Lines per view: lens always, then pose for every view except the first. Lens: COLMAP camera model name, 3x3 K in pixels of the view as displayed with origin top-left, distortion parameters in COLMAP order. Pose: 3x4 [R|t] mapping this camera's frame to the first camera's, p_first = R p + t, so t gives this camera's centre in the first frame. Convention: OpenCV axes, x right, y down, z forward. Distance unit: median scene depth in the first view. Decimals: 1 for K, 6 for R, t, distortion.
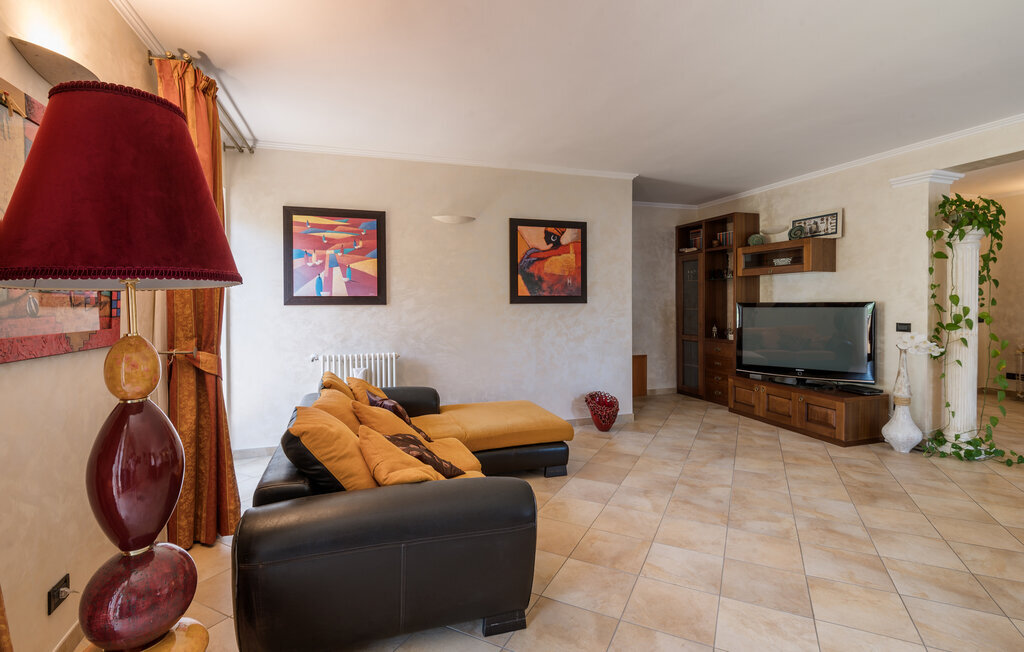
lens RADIAL K [[465.7, 0, 505.4], [0, 465.7, 316.7], [0, 0, 1]] dist [-0.005551, -0.004763]
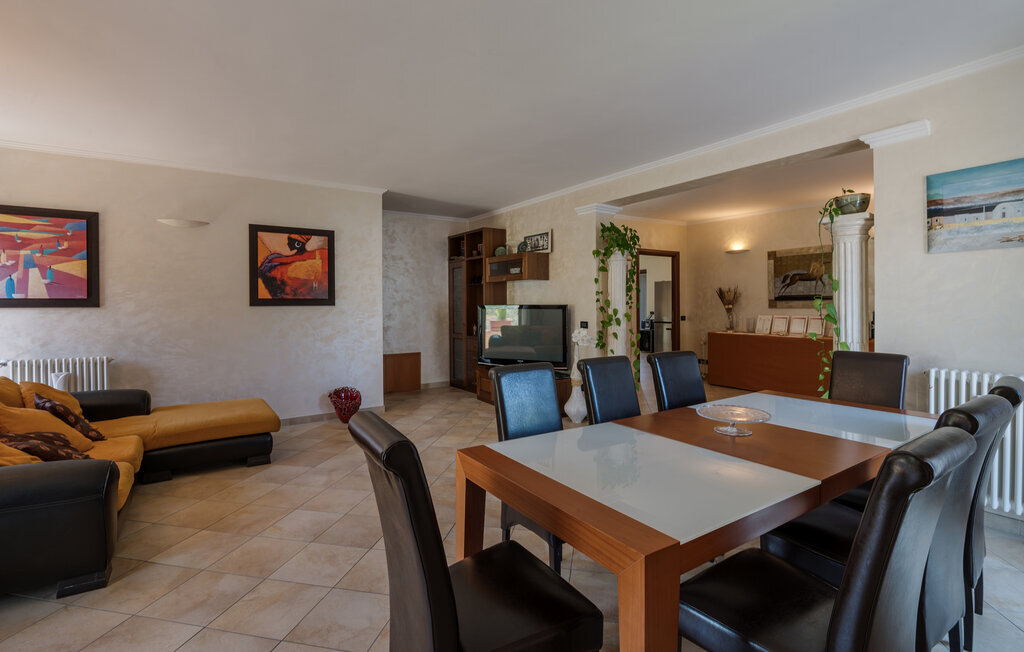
lens RADIAL K [[465.7, 0, 511.4], [0, 465.7, 310.0], [0, 0, 1]] dist [-0.005551, -0.004763]
pose [[0.961385, -0.002037, 0.275199, 0.302050], [0.006552, 0.999859, -0.015489, 0.000674], [-0.275128, 0.016694, 0.961263, -0.168712]]
